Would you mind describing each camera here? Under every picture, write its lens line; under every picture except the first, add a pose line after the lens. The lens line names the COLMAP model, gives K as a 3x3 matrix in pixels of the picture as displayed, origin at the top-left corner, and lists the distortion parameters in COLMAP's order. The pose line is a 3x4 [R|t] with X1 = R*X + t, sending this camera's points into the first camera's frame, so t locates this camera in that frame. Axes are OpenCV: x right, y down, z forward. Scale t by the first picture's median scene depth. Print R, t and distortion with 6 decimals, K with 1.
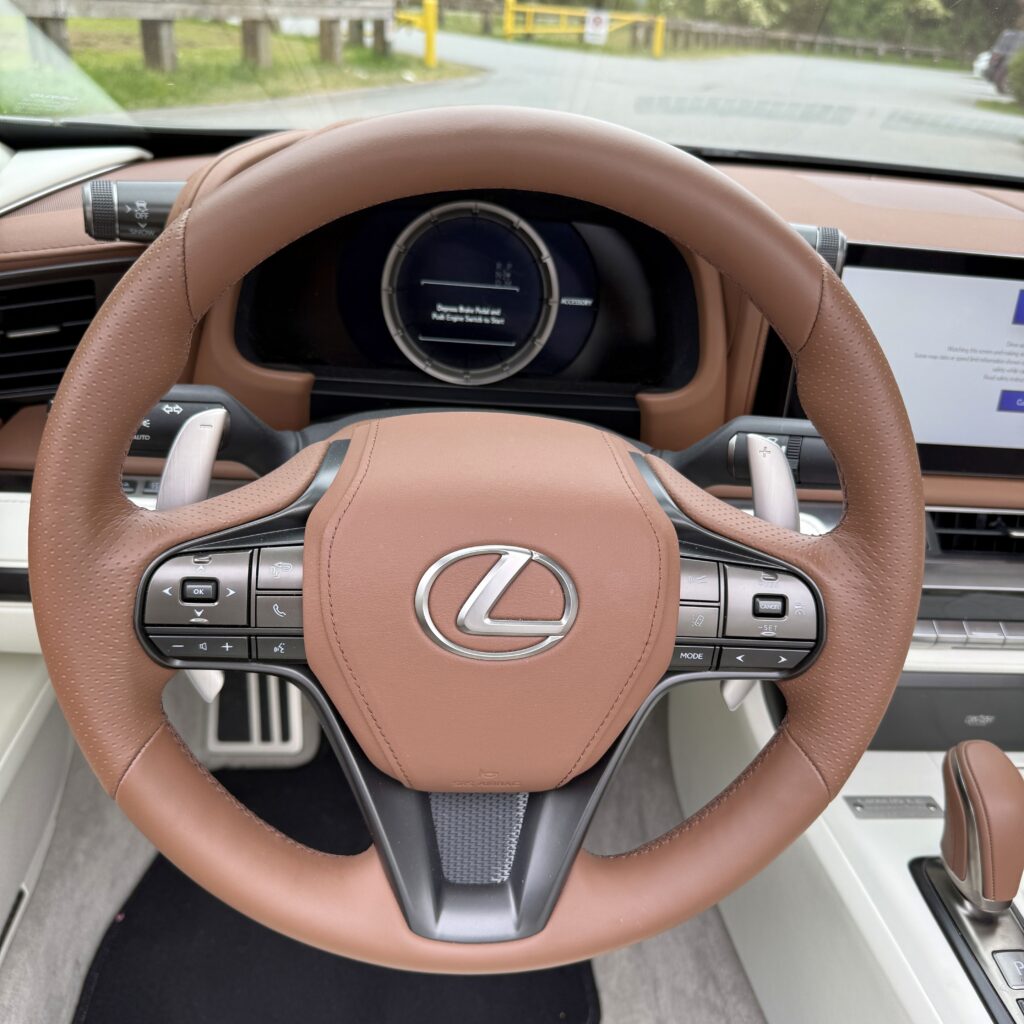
lens RADIAL K [[978.5, 0, 512.0], [0, 978.5, 512.0], [0, 0, 1]] dist [0.031003, -0.011641]
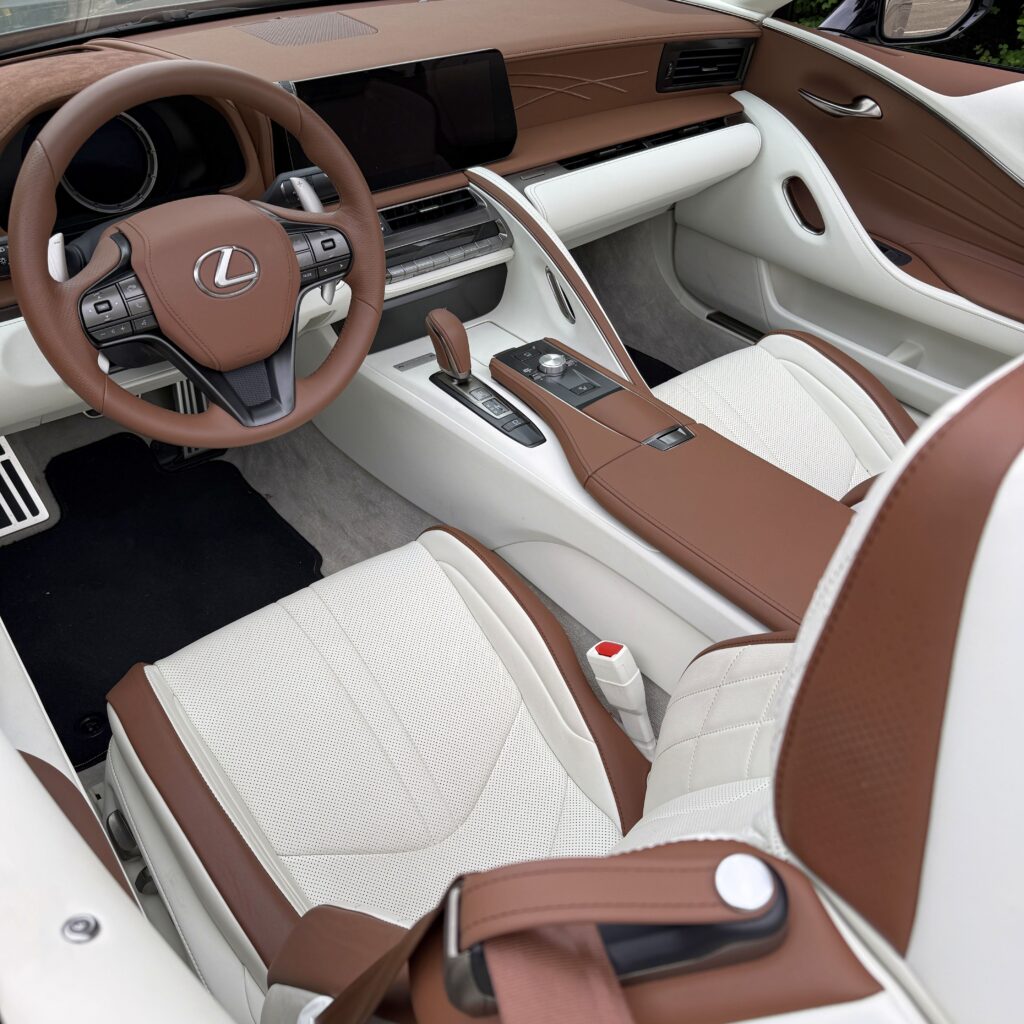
lens RADIAL K [[947.6, 0, 512.0], [0, 947.6, 512.0], [0, 0, 1]] dist [0.190094, -0.357194]
pose [[0.824911, -0.404723, 0.394615, -0.552375], [0.317465, 0.909322, 0.268979, 0.186036], [-0.467694, -0.096607, 0.878595, -1.338969]]
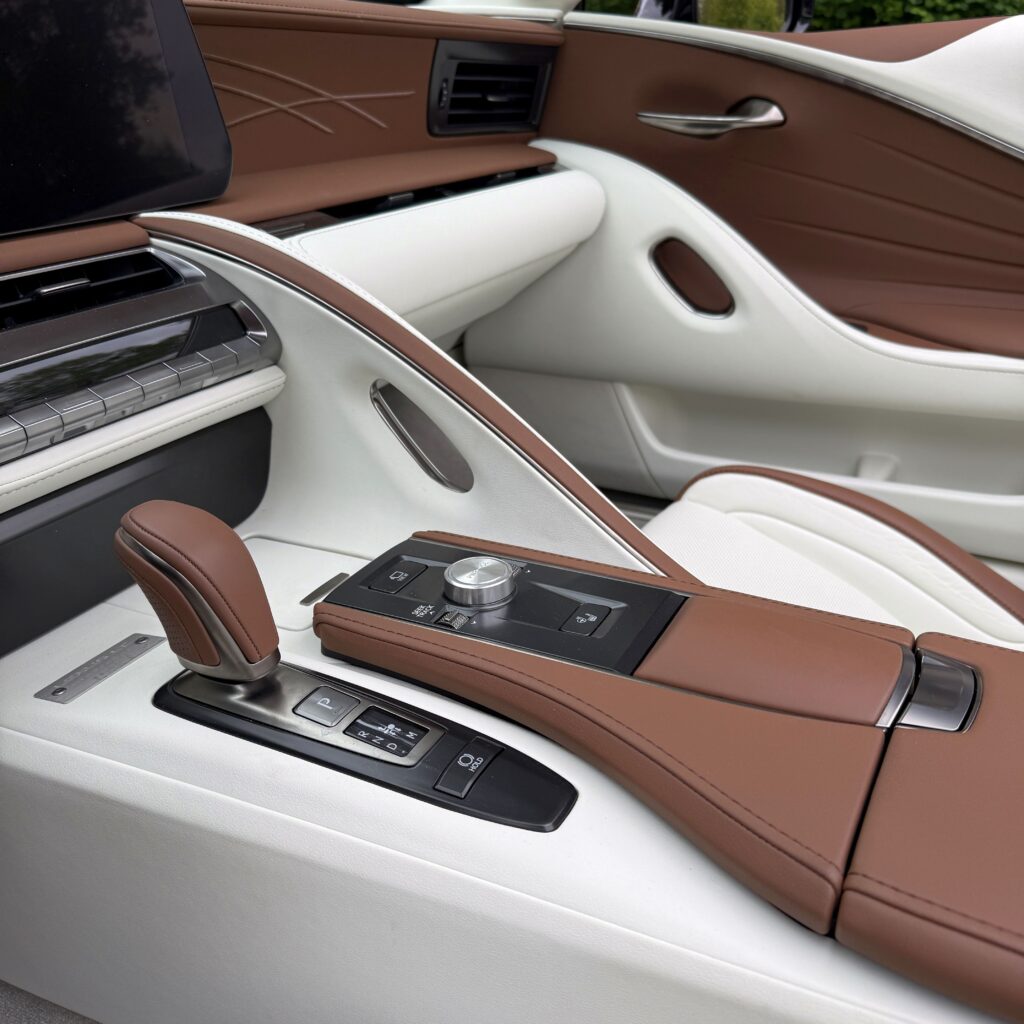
lens RADIAL K [[978.5, 0, 512.0], [0, 978.5, 512.0], [0, 0, 1]] dist [0.031003, -0.011641]
pose [[0.524852, -0.433300, 0.732654, 0.098798], [0.466861, 0.866258, 0.177869, 0.339794], [-0.711738, 0.248693, 0.656948, 0.436887]]
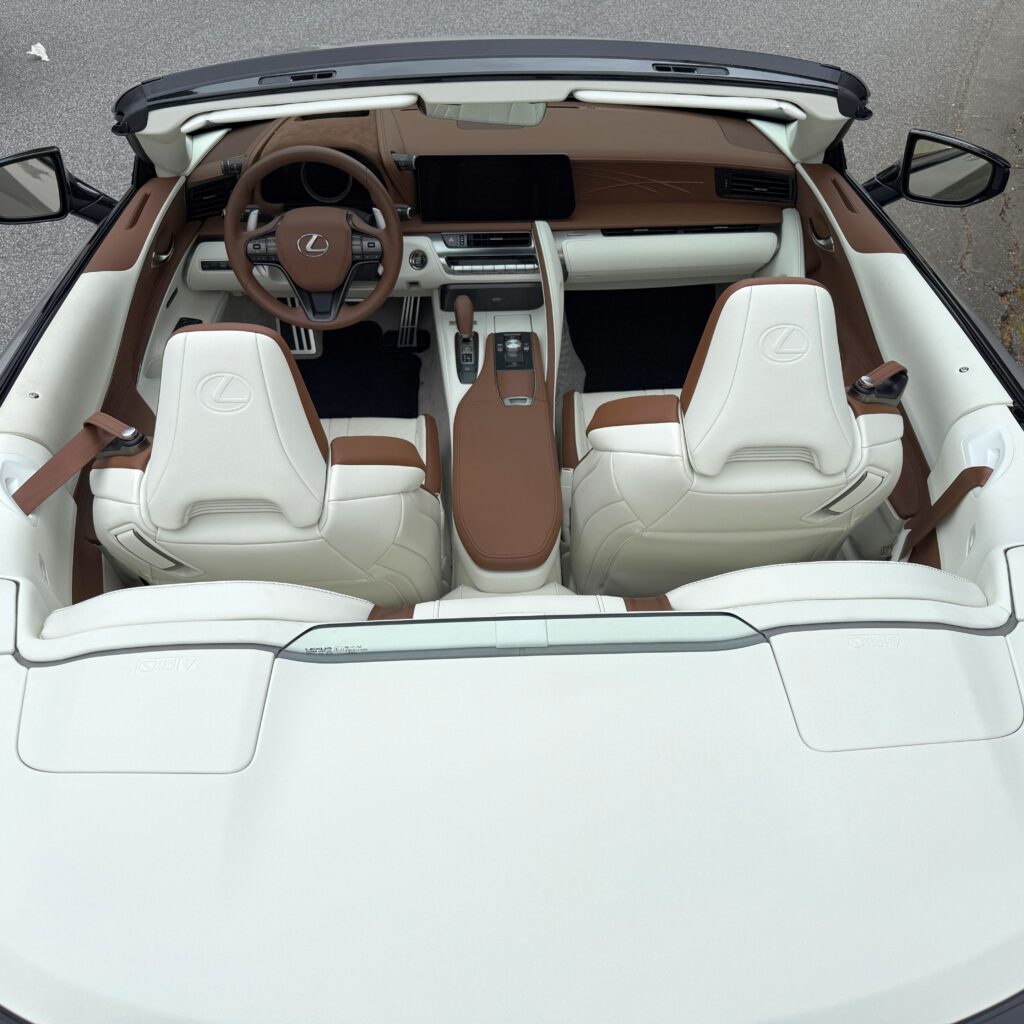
lens RADIAL K [[948.8, 0, 510.2], [0, 948.8, 517.2], [0, 0, 1]] dist [0.184395, -0.371704]
pose [[0.994463, -0.037748, -0.098072, 1.302100], [0.057595, 0.976389, 0.208201, 0.433113], [0.087897, -0.212697, 0.973157, -3.707693]]
